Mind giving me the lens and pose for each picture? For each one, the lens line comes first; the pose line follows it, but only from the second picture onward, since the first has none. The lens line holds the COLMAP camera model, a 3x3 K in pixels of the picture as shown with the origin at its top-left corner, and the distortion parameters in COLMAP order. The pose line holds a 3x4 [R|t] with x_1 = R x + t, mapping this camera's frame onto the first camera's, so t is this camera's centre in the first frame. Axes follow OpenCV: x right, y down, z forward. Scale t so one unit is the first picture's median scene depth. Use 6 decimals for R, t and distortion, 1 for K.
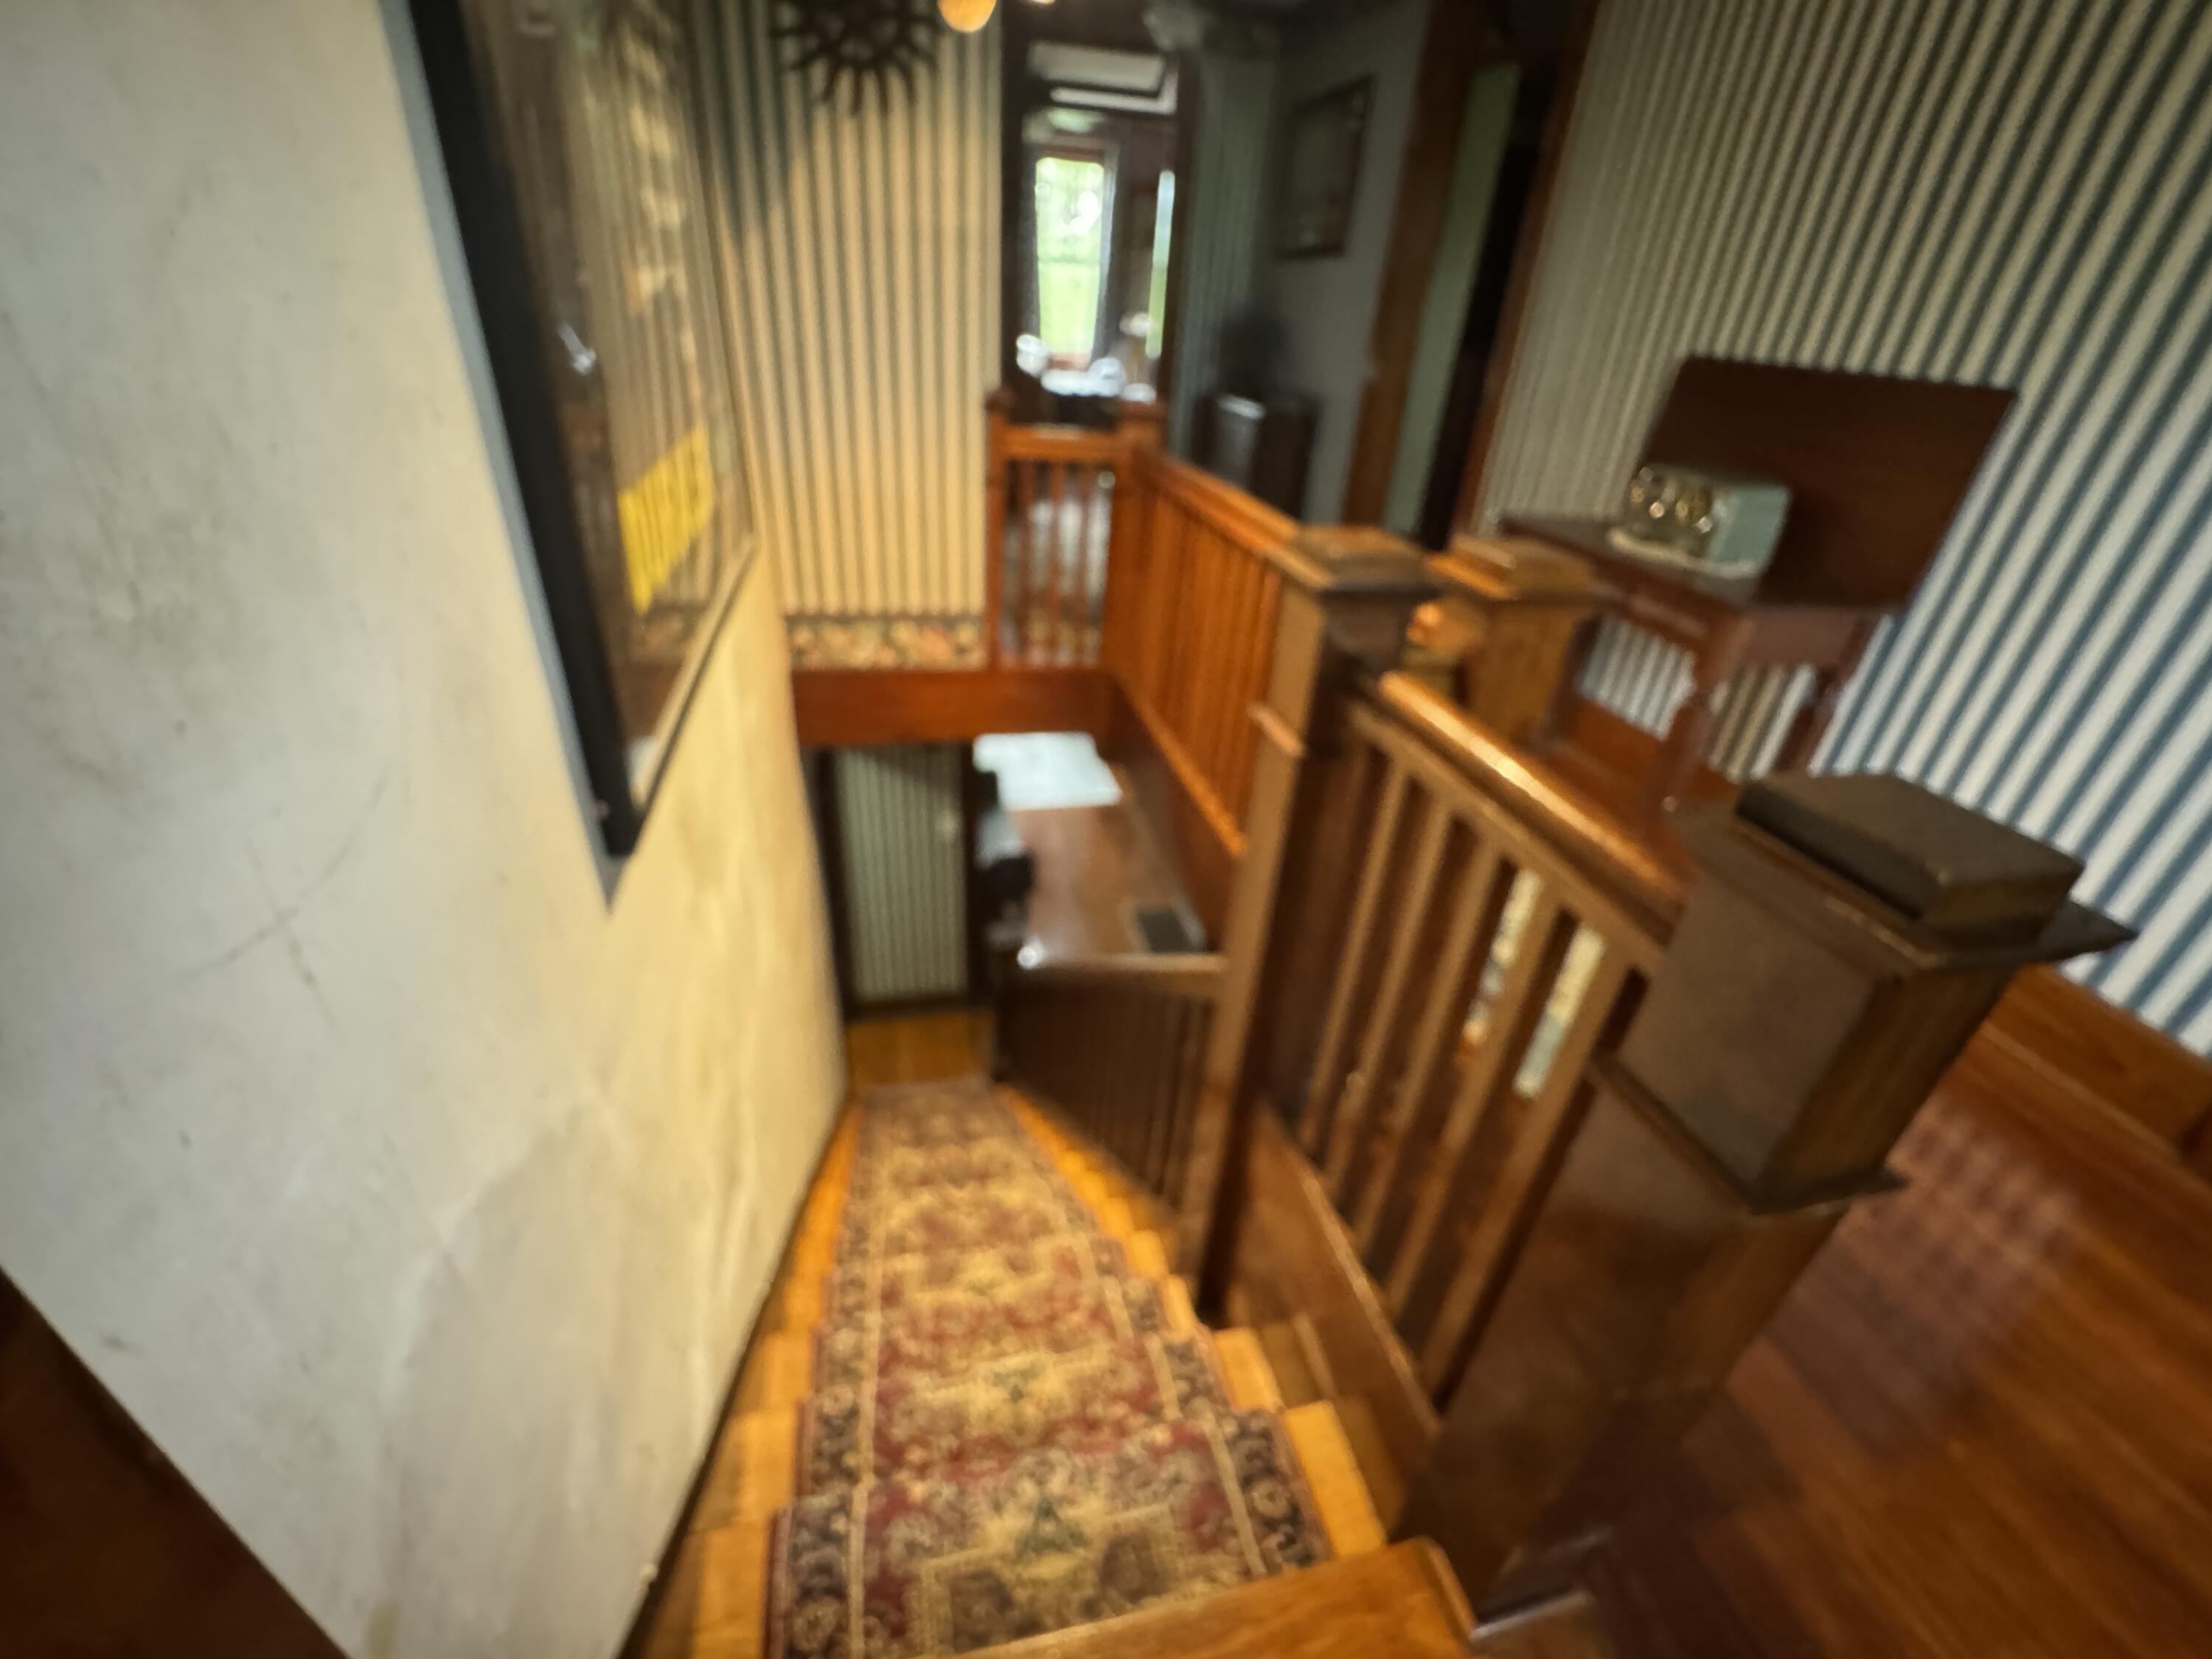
lens RADIAL K [[878.8, 0, 1119.0], [0, 878.8, 808.1], [0, 0, 1]] dist [-0.012107, 0.000258]
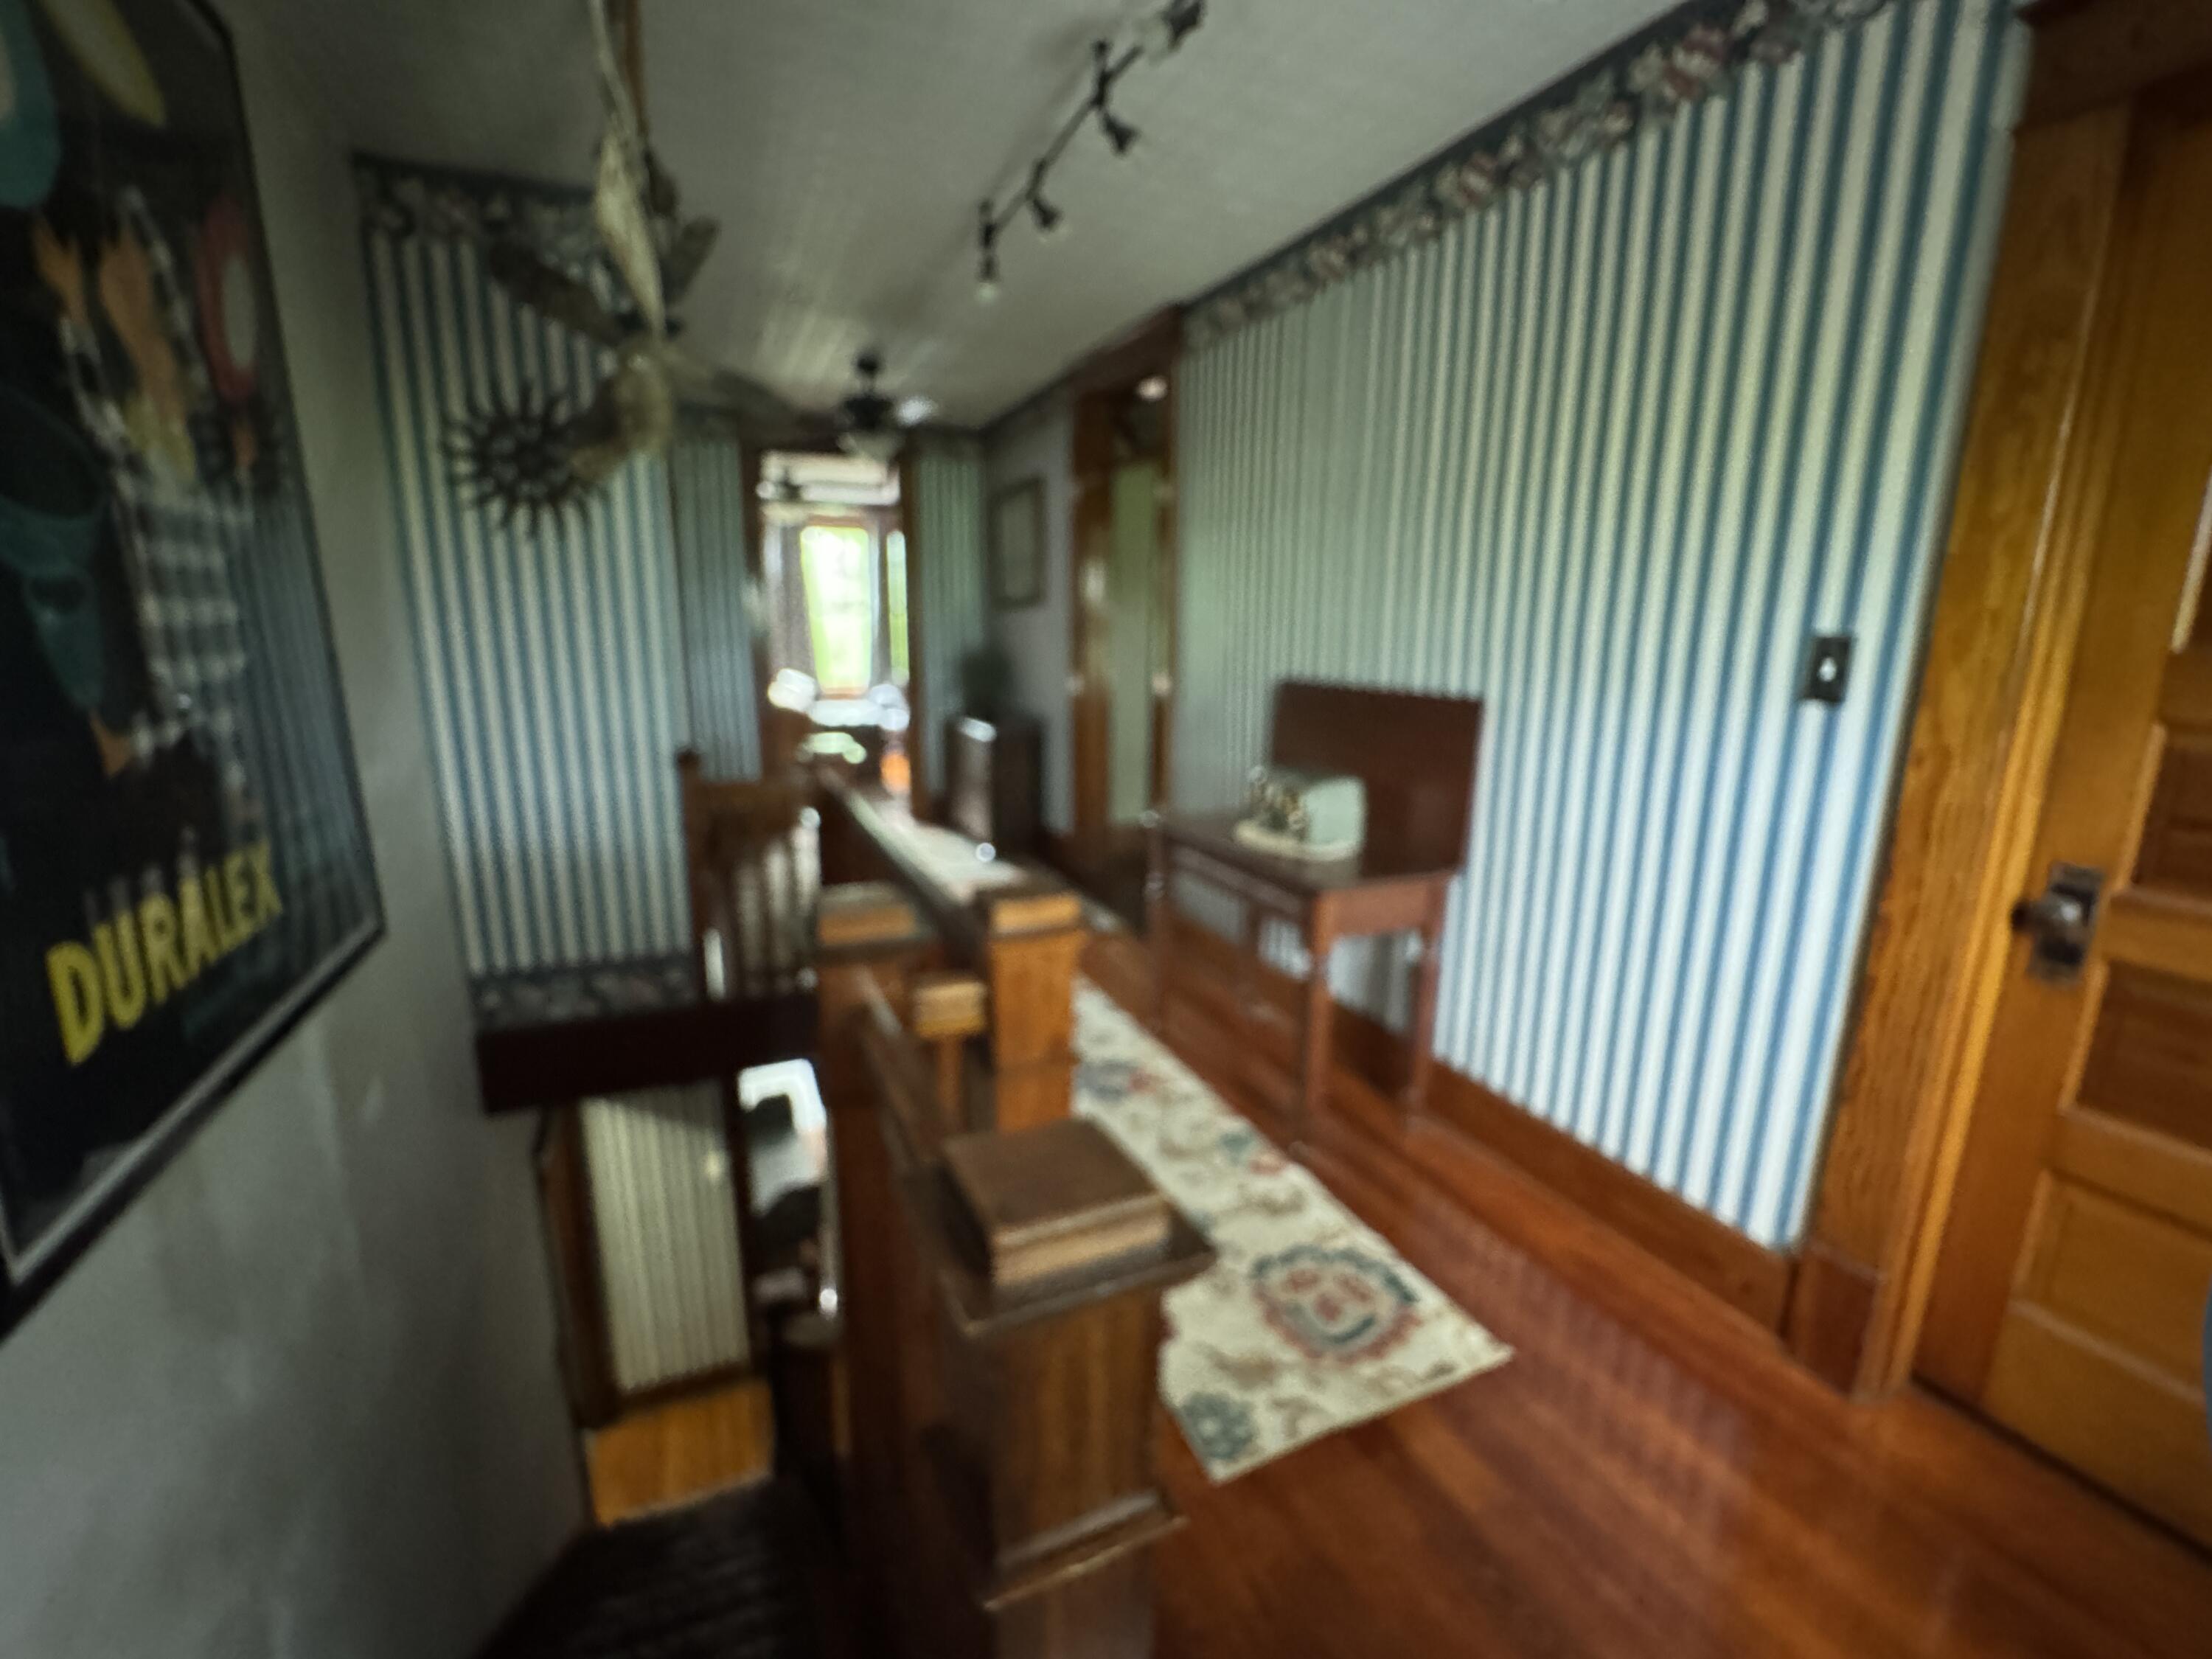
lens RADIAL K [[878.8, 0, 1111.1], [0, 878.8, 835.4], [0, 0, 1]] dist [-0.012107, 0.000258]
pose [[0.982109, -0.096877, 0.161485, 0.170019], [0.137819, 0.954130, -0.265786, -0.018089], [-0.128329, 0.283286, 0.950411, -0.050481]]
